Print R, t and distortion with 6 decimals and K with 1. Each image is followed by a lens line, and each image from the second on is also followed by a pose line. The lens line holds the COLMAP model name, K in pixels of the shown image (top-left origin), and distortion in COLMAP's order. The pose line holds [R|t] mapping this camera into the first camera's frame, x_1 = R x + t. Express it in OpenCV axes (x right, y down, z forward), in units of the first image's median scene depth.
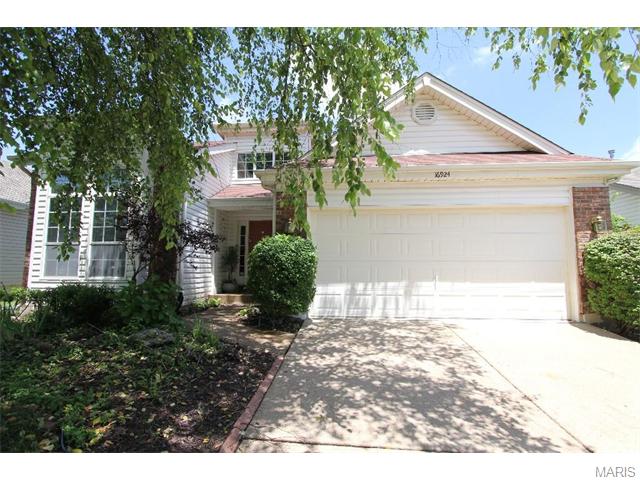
lens RADIAL K [[291.3, 0, 322.2], [0, 291.3, 243.2], [0, 0, 1]] dist [-0.000240, -0.000395]
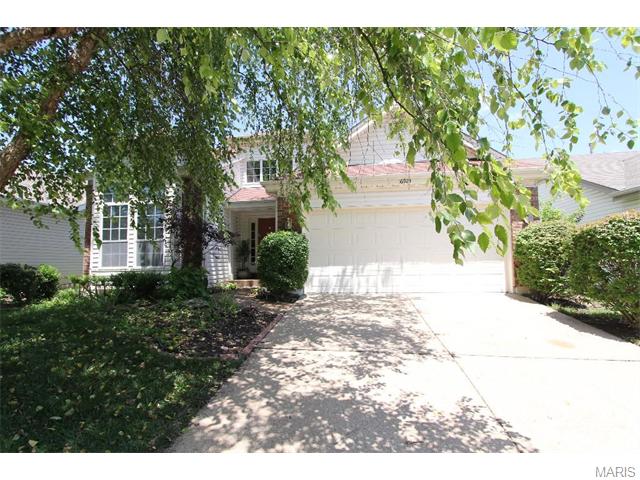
lens RADIAL K [[291.3, 0, 318.1], [0, 291.3, 237.6], [0, 0, 1]] dist [-0.000240, -0.000395]
pose [[0.998830, -0.021770, -0.043181, 0.079796], [0.021972, 0.999750, 0.004209, -0.000362], [0.043078, -0.005153, 0.999058, -0.318735]]
